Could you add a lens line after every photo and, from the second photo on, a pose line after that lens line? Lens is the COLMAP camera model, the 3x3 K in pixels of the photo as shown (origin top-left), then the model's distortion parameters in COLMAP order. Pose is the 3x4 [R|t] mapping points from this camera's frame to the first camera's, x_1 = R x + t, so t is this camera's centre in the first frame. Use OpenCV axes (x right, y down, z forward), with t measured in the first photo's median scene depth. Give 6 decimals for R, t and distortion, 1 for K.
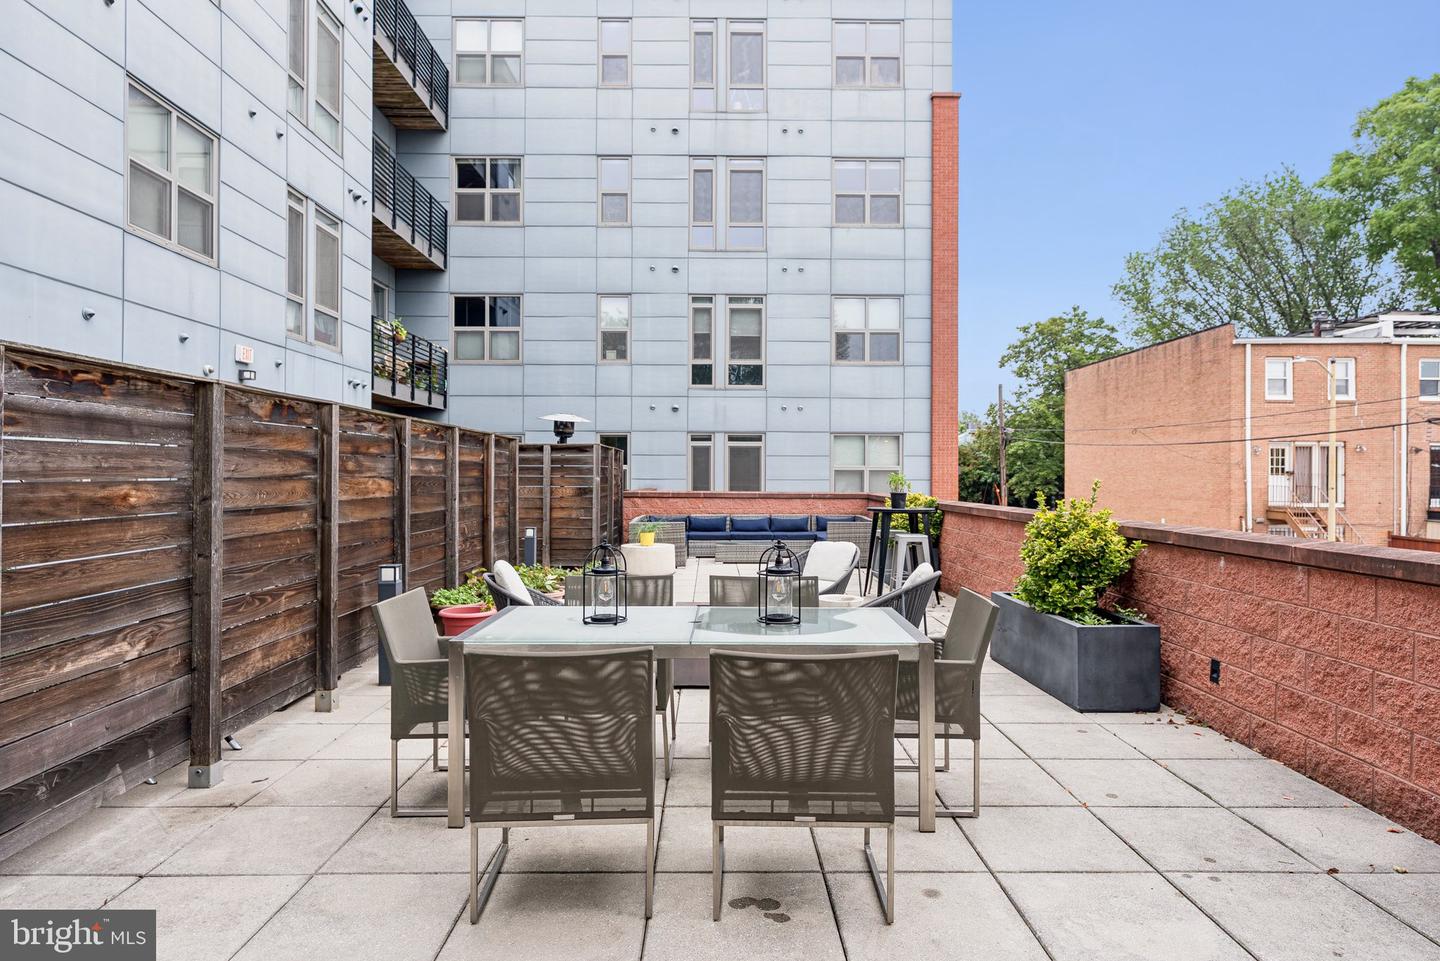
lens RADIAL K [[865.7, 0, 721.3], [0, 865.7, 475.1], [0, 0, 1]] dist [-0.004397, 0.001270]
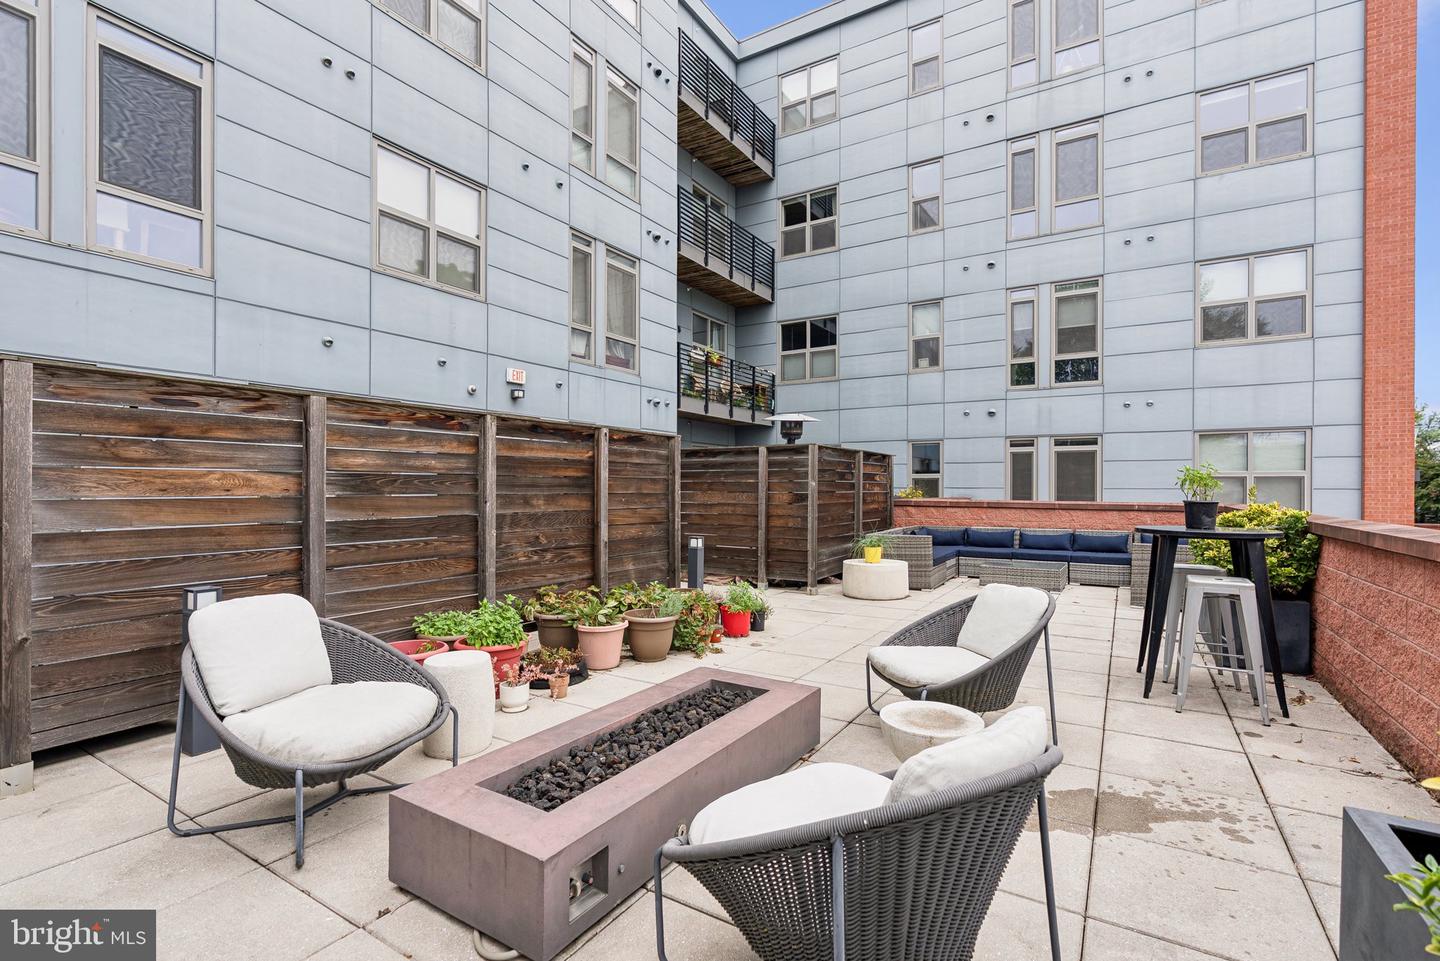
lens RADIAL K [[663.5, 0, 715.7], [0, 663.5, 489.7], [0, 0, 1]] dist [-0.012197, 0.006586]
pose [[0.838772, 0.001573, -0.544481, 0.088099], [-0.000972, 0.999999, 0.001392, 0.006004], [0.544482, -0.000639, 0.838772, 0.234806]]
